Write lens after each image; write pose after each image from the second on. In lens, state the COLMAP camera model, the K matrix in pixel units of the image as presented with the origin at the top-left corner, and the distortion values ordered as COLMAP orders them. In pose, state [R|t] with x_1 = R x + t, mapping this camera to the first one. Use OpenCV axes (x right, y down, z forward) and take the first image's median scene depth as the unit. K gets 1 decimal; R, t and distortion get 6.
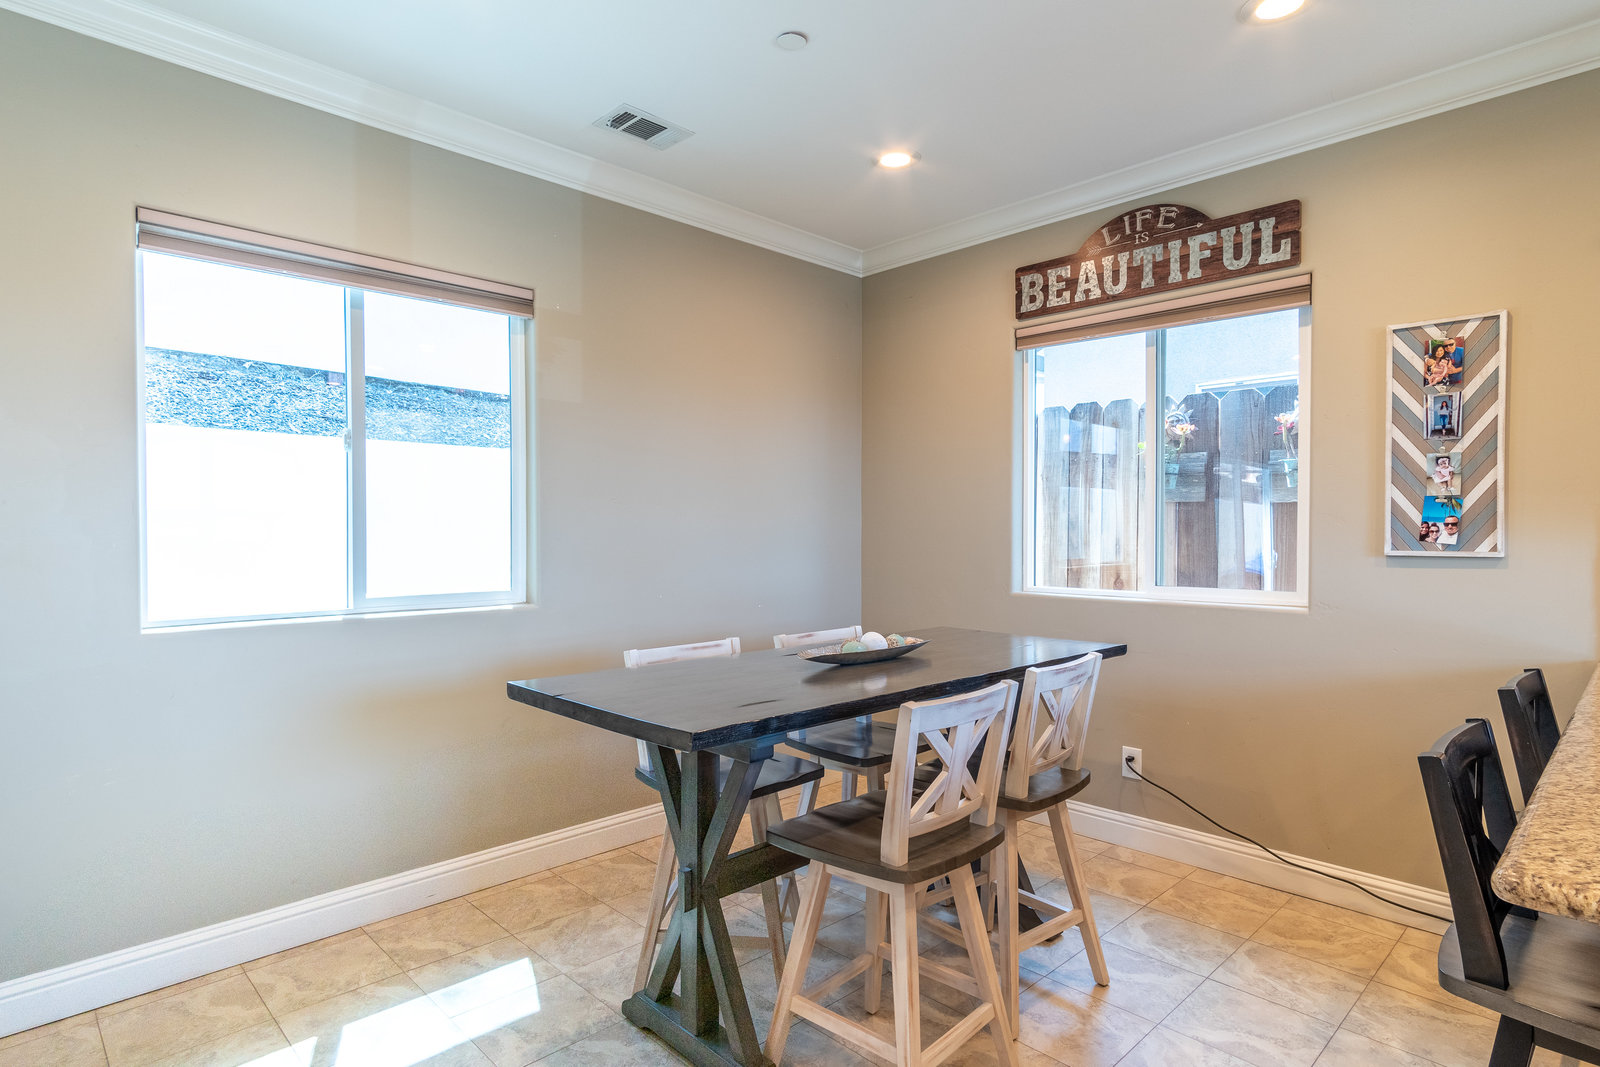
lens RADIAL K [[848.7, 0, 793.7], [0, 848.7, 539.6], [0, 0, 1]] dist [0.004377, 0.000425]
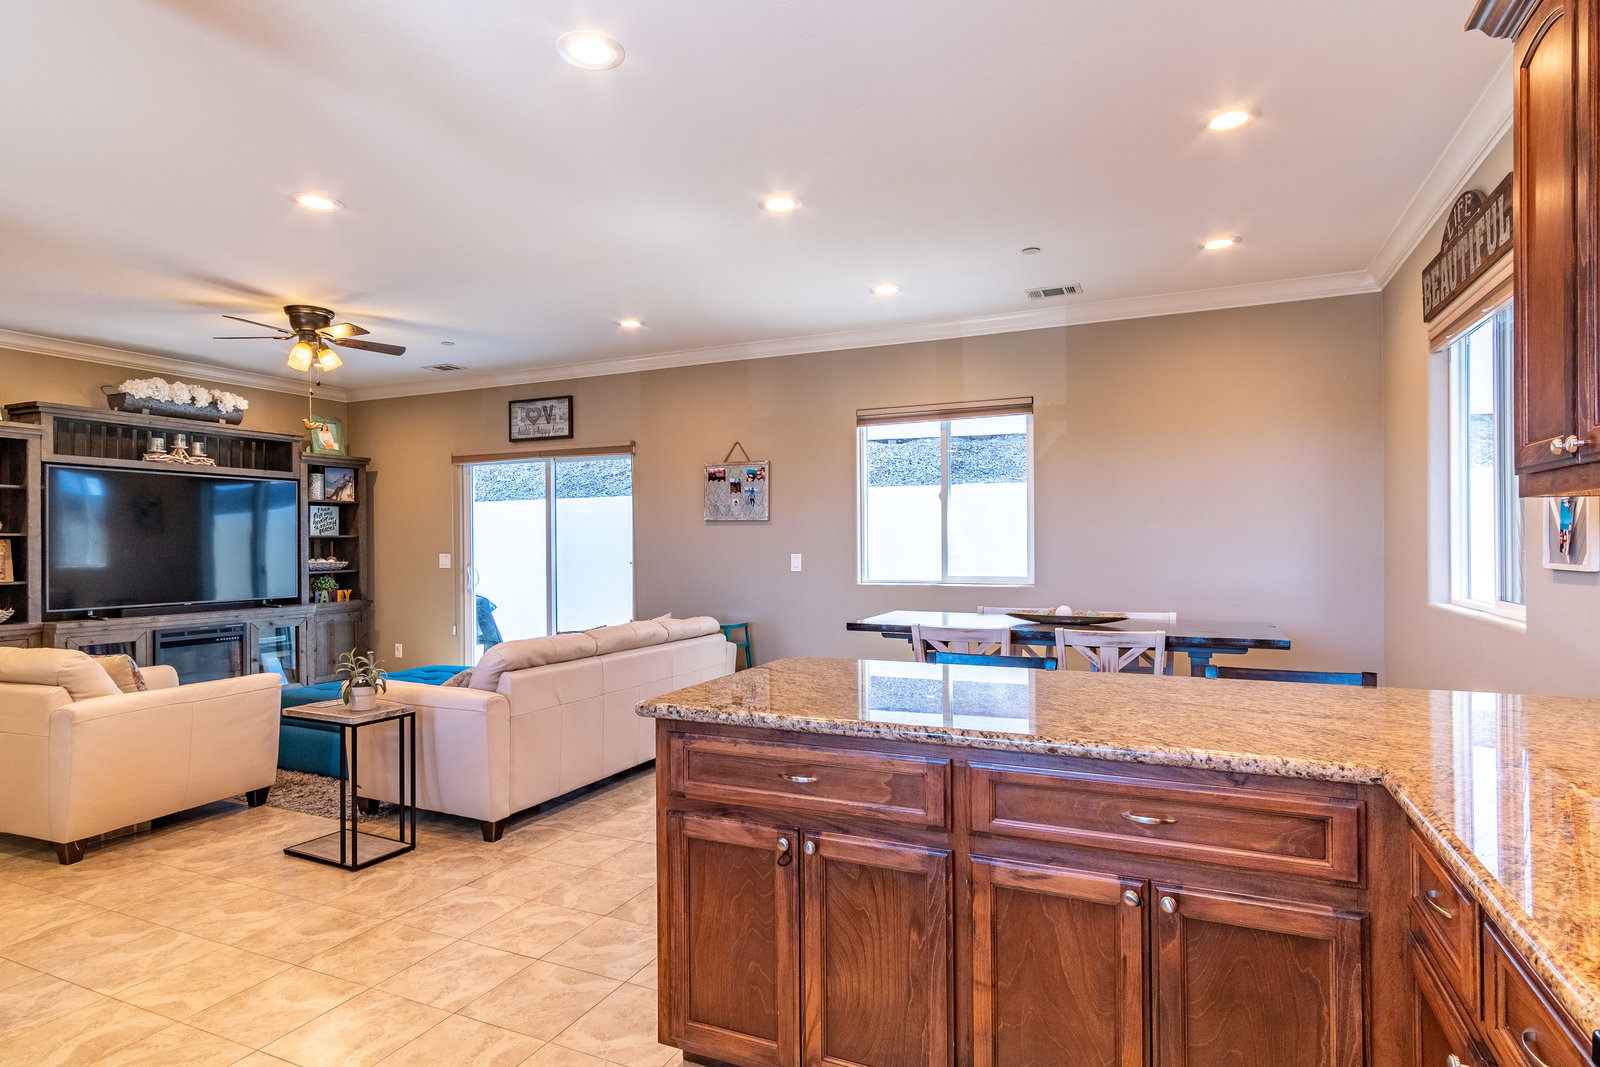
lens RADIAL K [[848.7, 0, 811.4], [0, 848.7, 539.0], [0, 0, 1]] dist [0.004377, 0.000425]
pose [[0.371915, -0.006106, -0.928247, 1.262961], [-0.003087, 0.999965, -0.007815, -0.002087], [0.928262, 0.005772, 0.371883, -0.022984]]
